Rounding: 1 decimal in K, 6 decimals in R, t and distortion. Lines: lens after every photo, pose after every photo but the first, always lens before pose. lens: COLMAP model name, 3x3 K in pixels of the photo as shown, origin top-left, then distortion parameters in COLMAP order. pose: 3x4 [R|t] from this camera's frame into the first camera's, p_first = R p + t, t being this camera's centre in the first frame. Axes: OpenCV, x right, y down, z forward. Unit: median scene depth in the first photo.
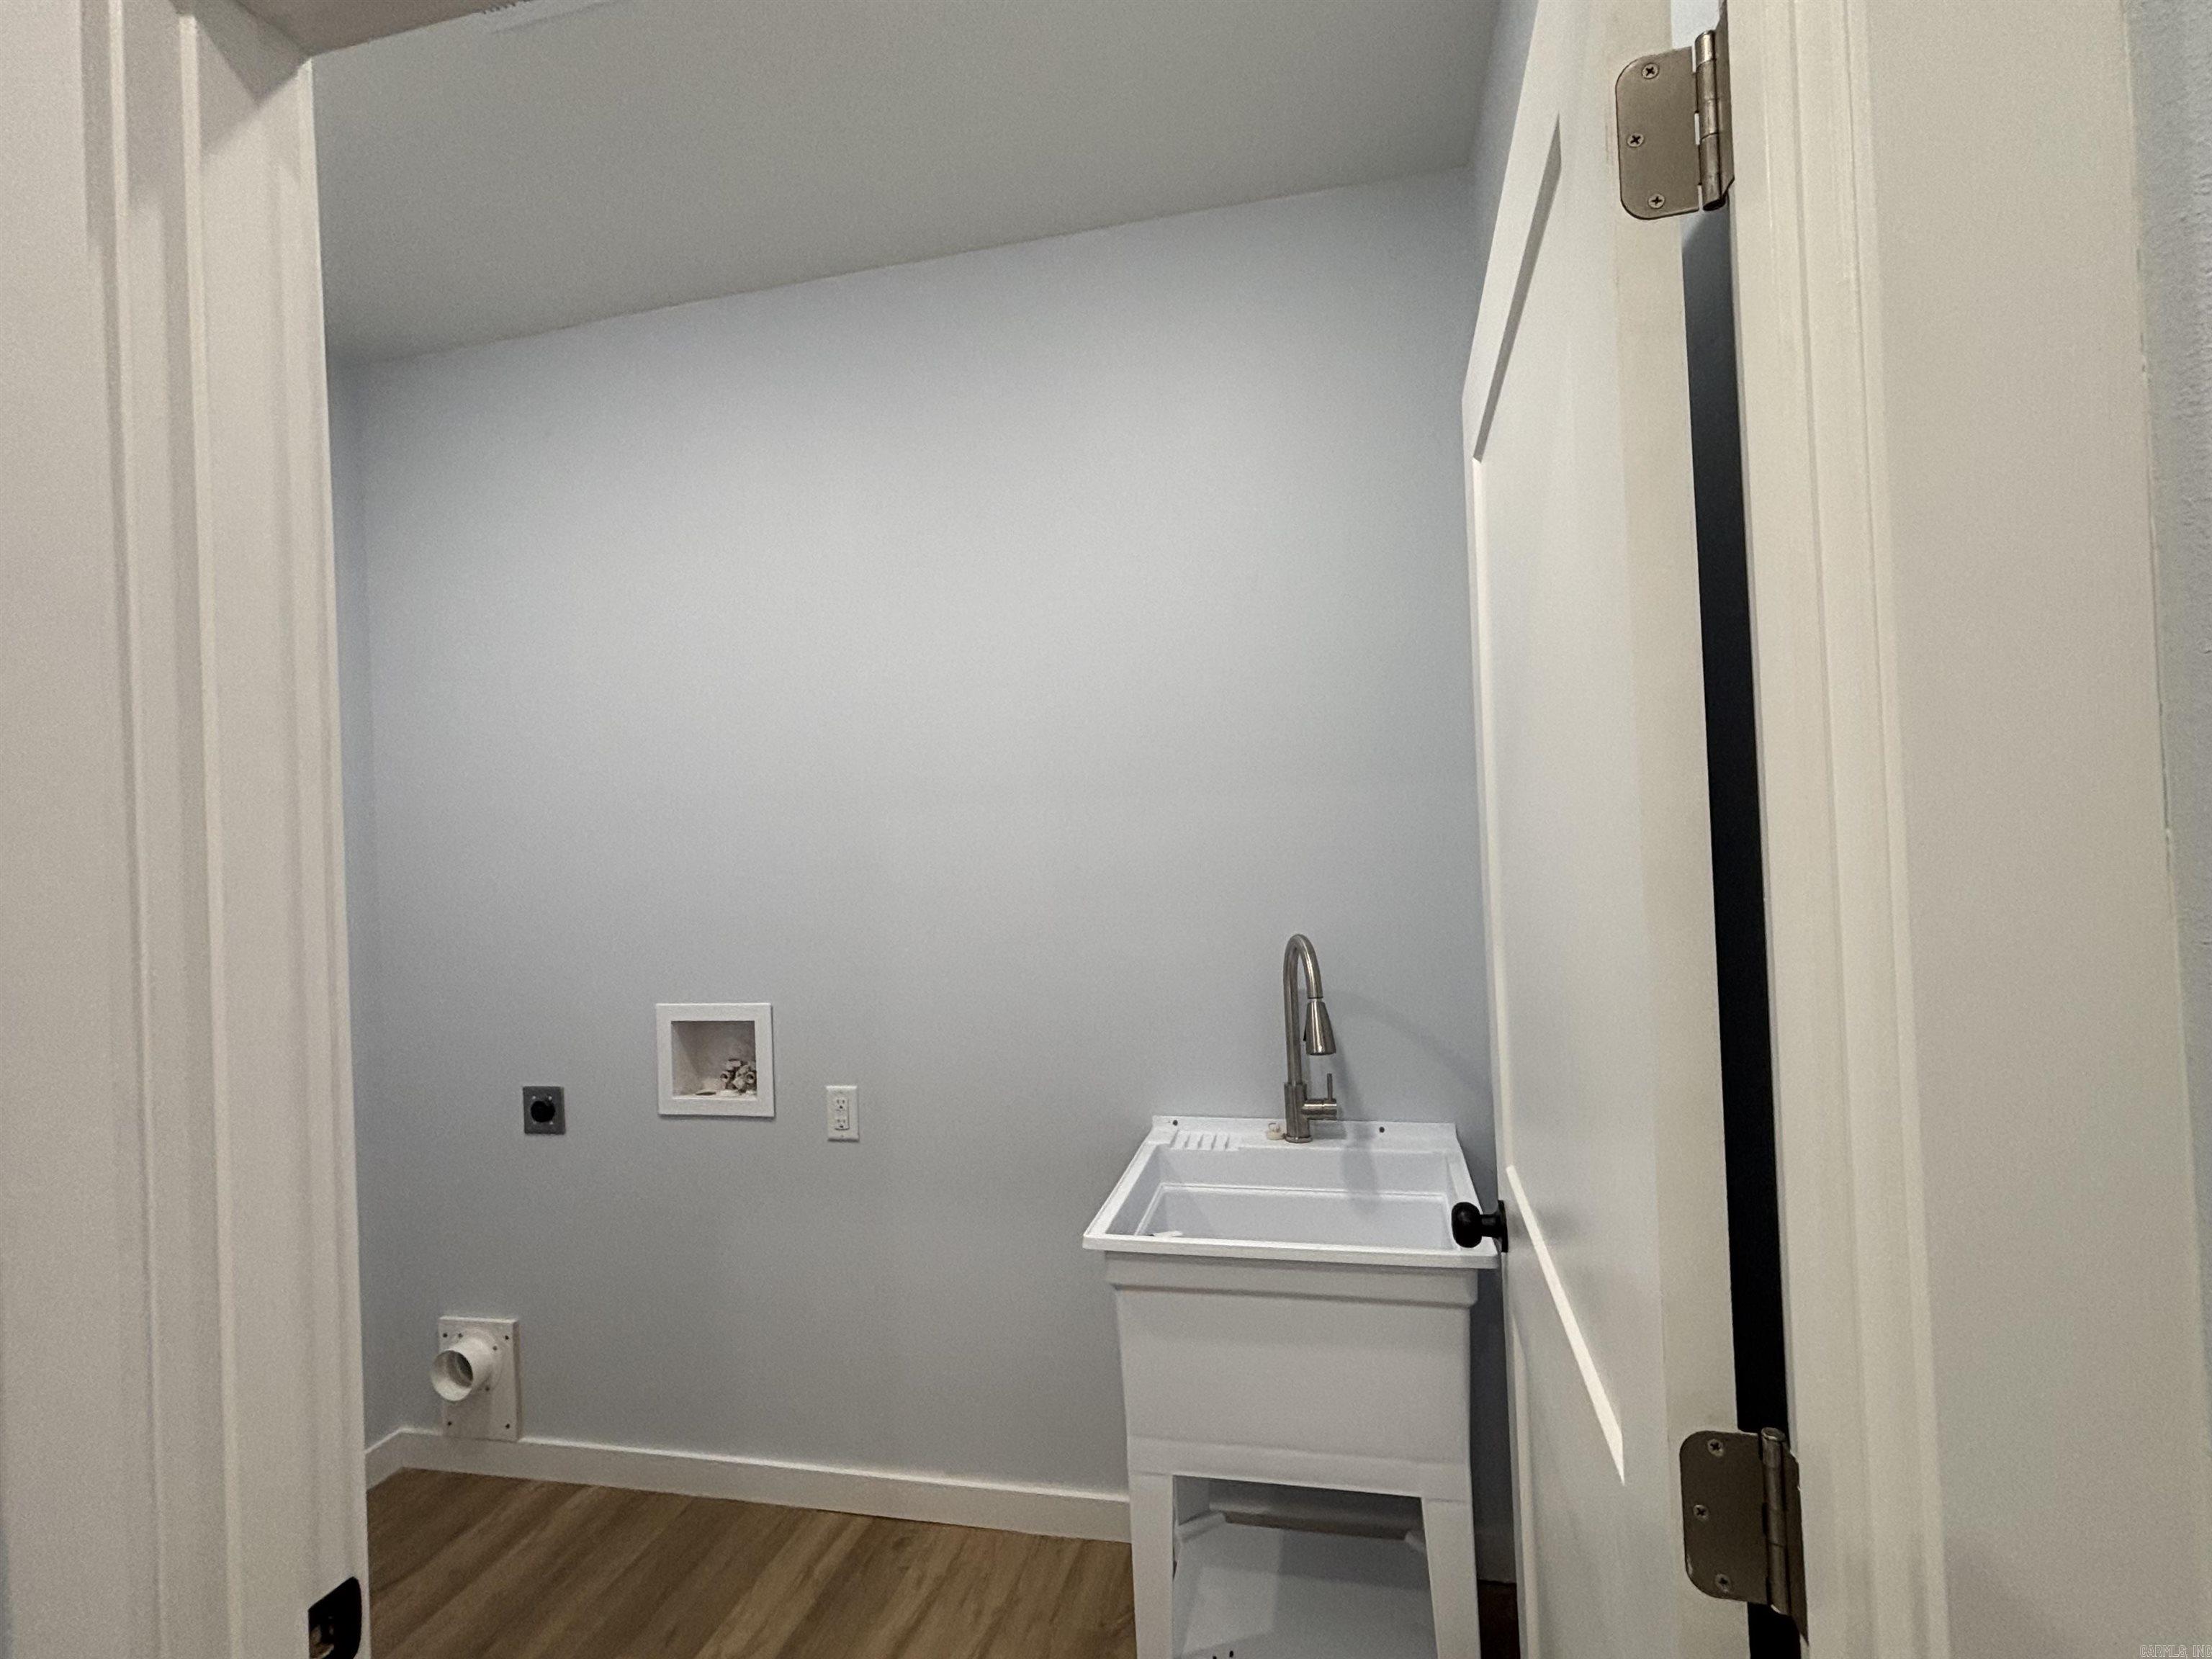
lens RADIAL K [[1054.7, 0, 1121.4], [0, 1054.7, 823.9], [0, 0, 1]] dist [0.005526, 0.000086]
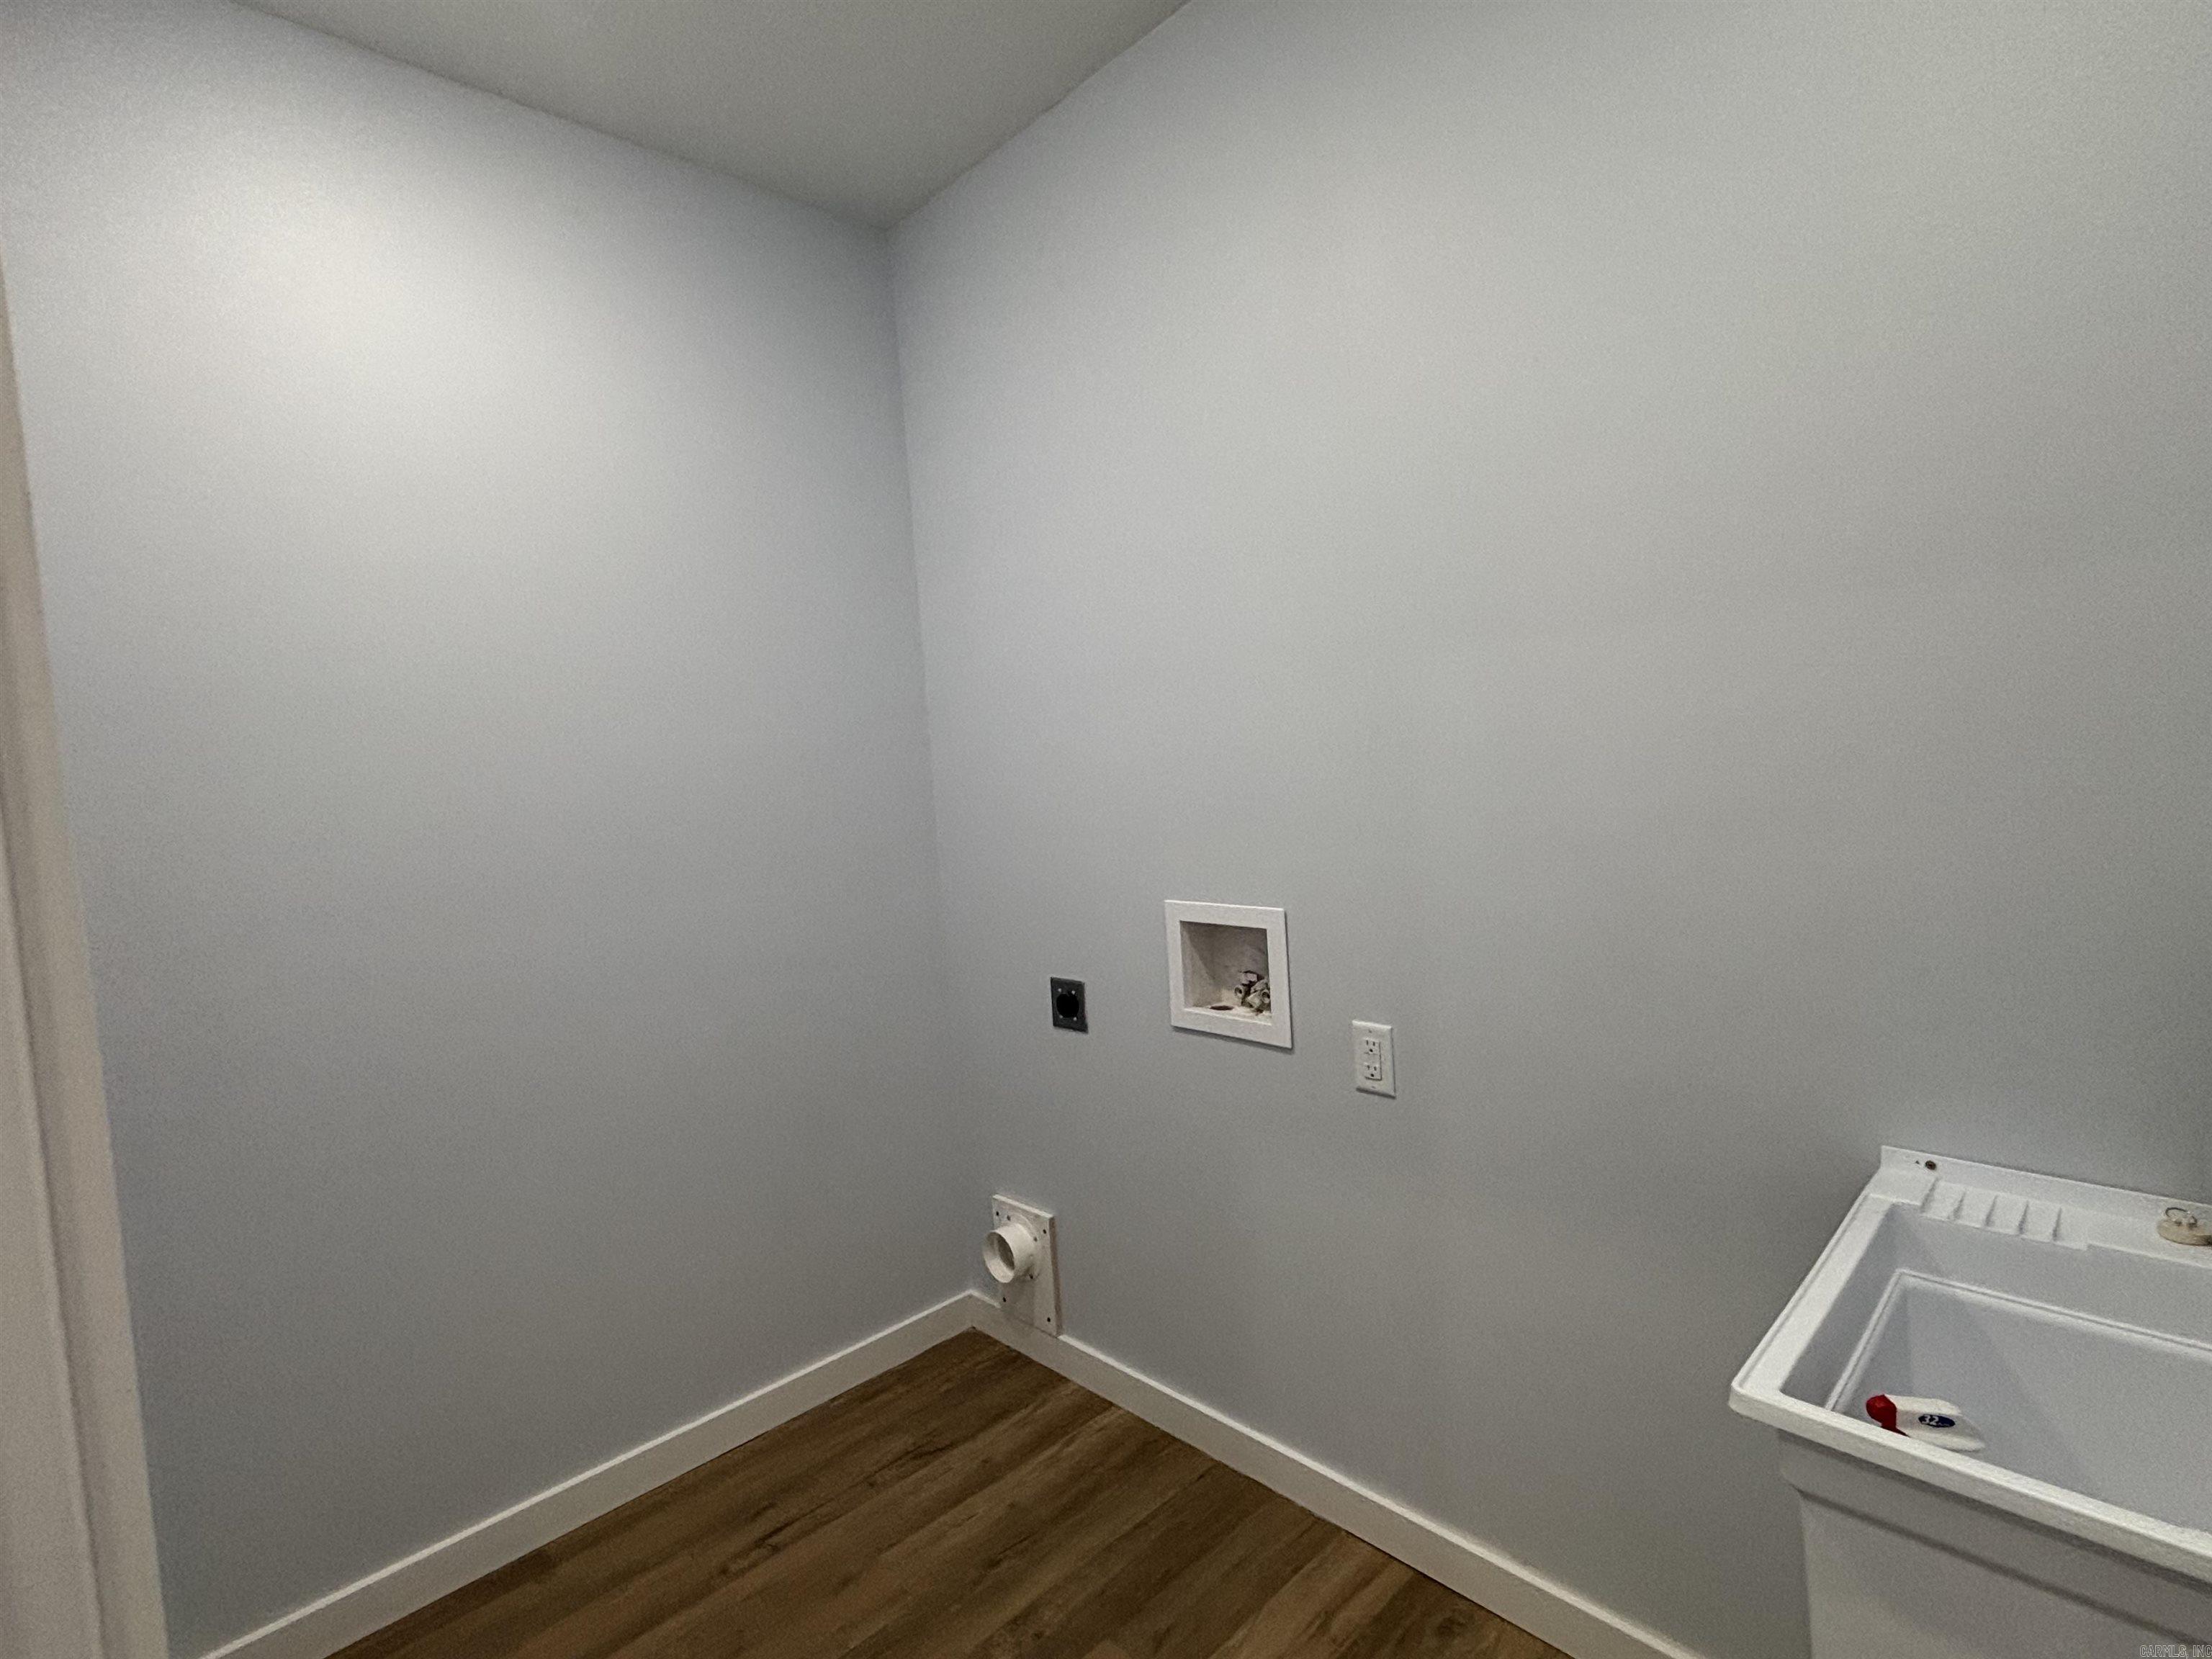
lens RADIAL K [[1054.7, 0, 1128.2], [0, 1054.7, 834.3], [0, 0, 1]] dist [0.005526, 0.000086]
pose [[0.838089, 0.028253, -0.544801, -0.005255], [0.029733, 0.994808, 0.097329, 0.039887], [0.544722, -0.097768, 0.832898, 0.316035]]
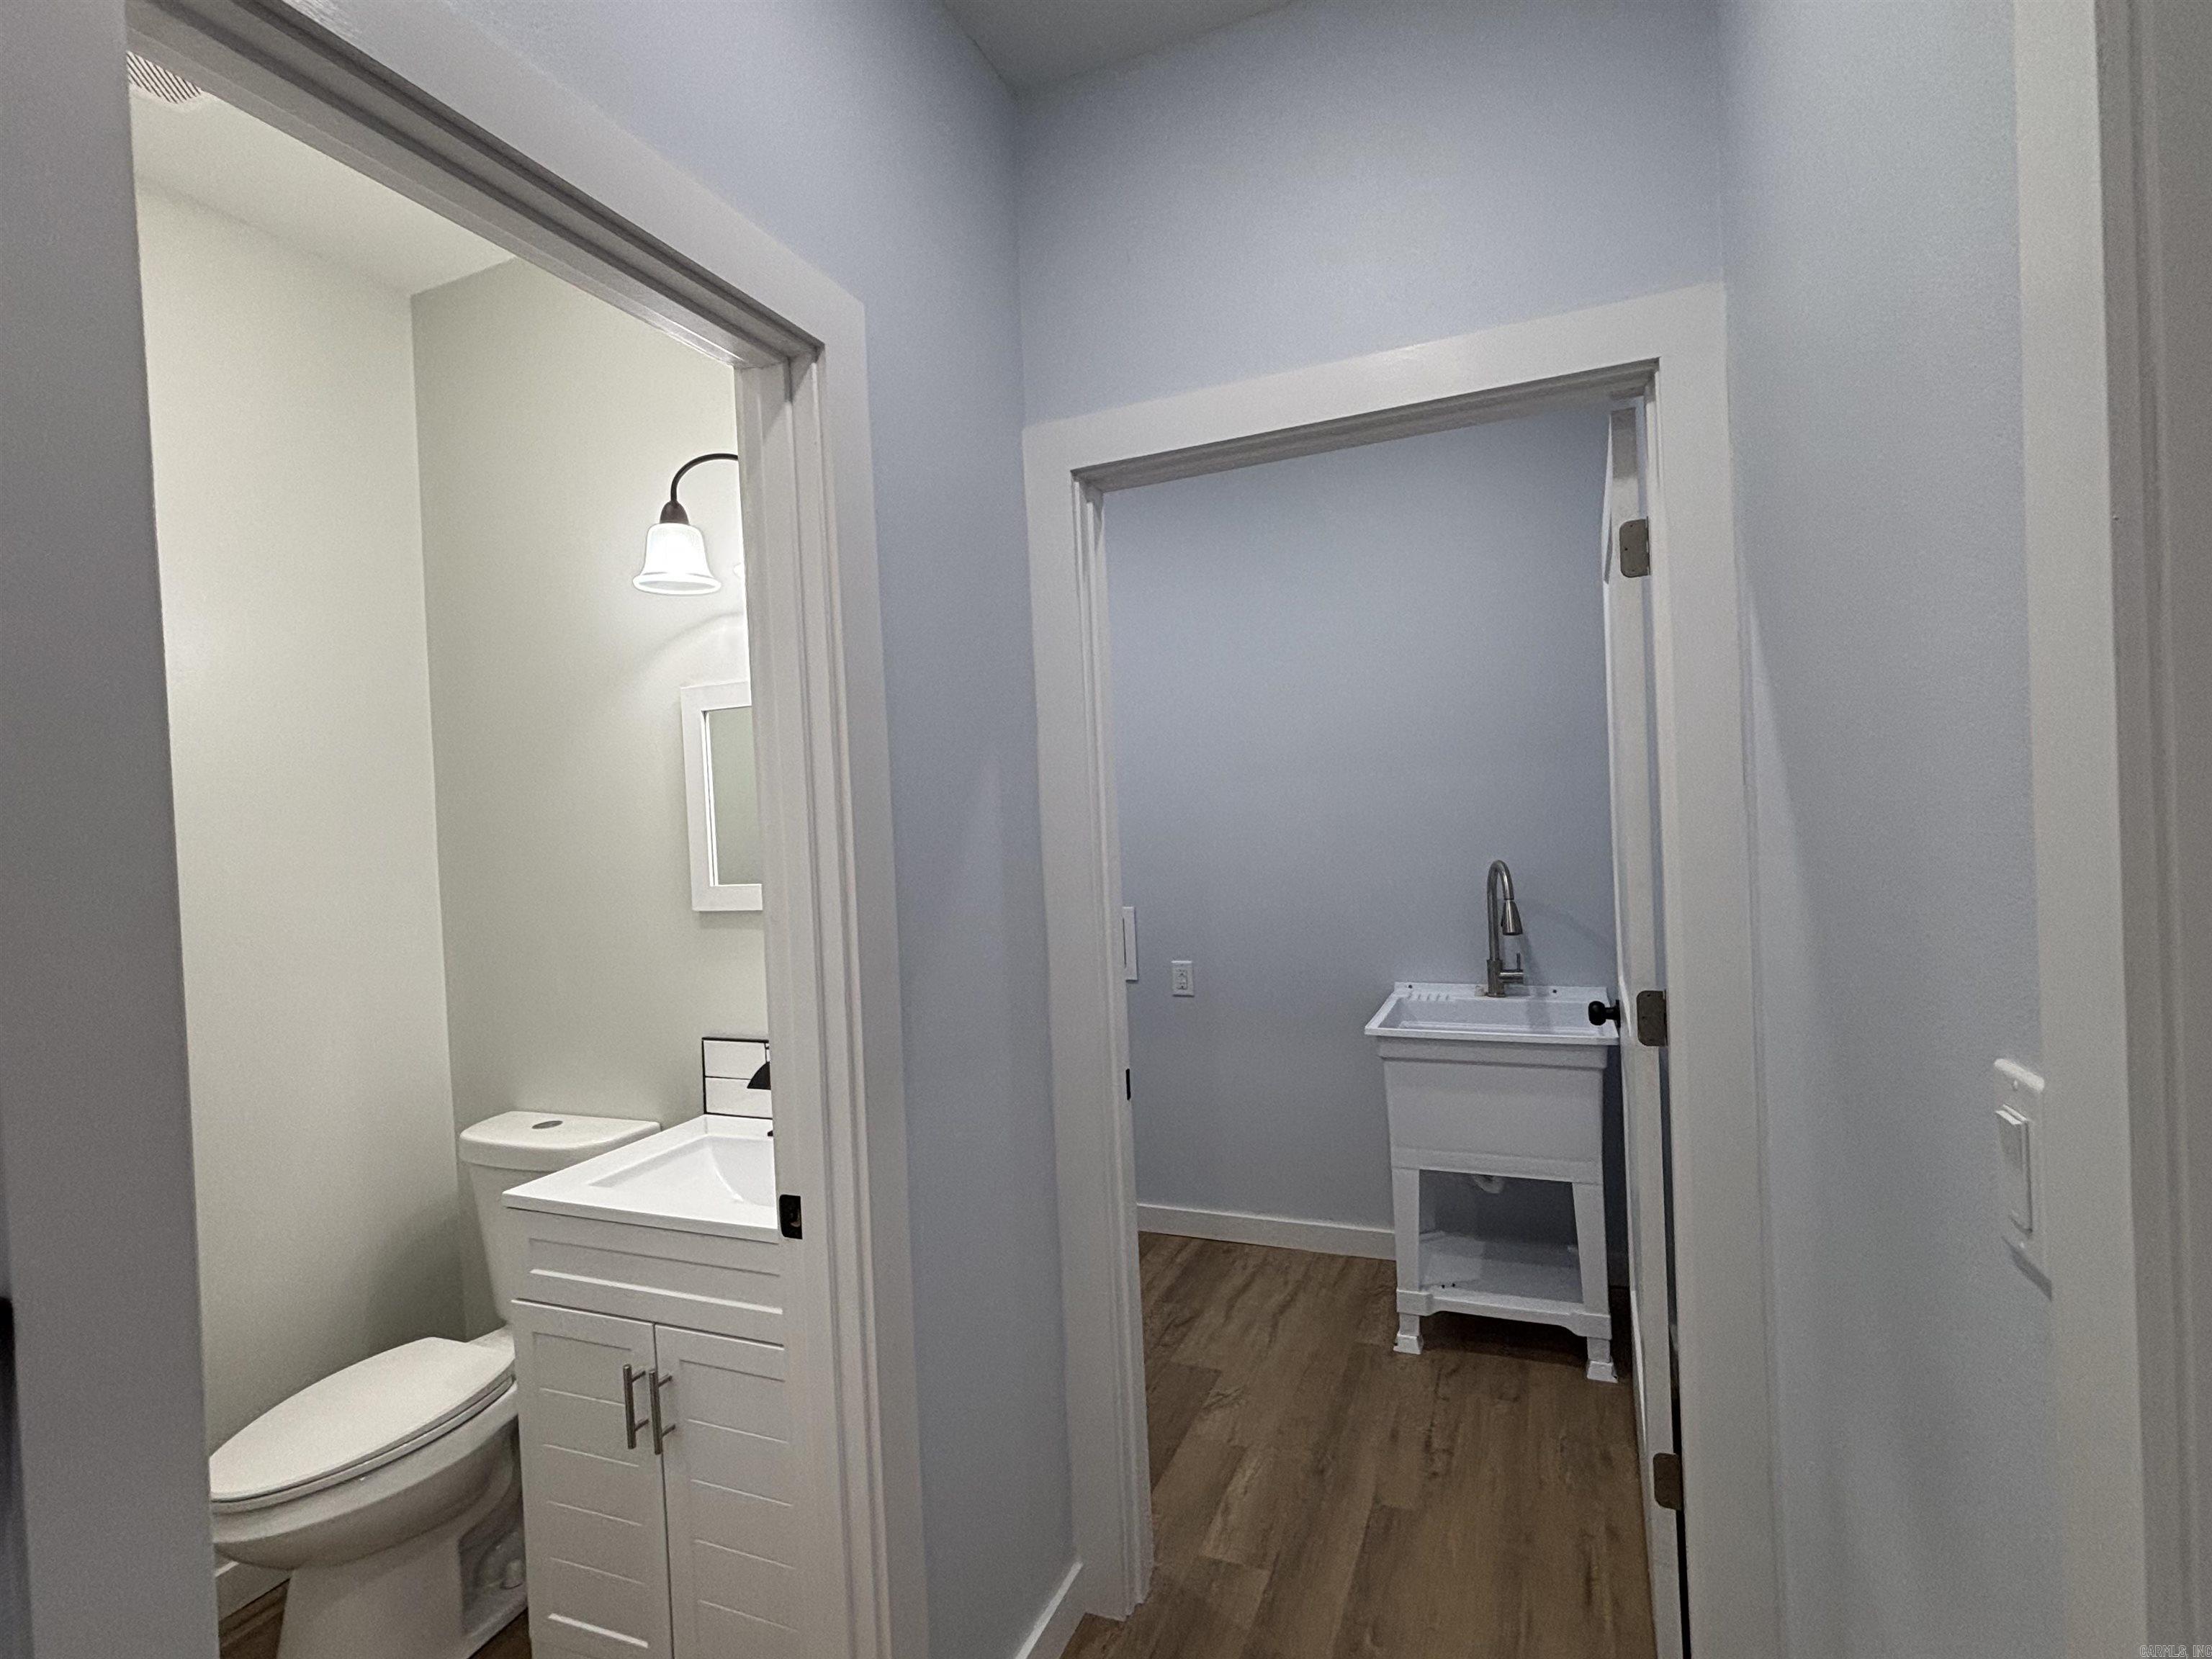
lens RADIAL K [[1054.7, 0, 1123.9], [0, 1054.7, 822.1], [0, 0, 1]] dist [0.005526, 0.000086]
pose [[0.985534, -0.000555, -0.169478, -0.097112], [0.006121, 0.999459, 0.032319, -0.000732], [0.169368, -0.032889, 0.985004, -0.545501]]
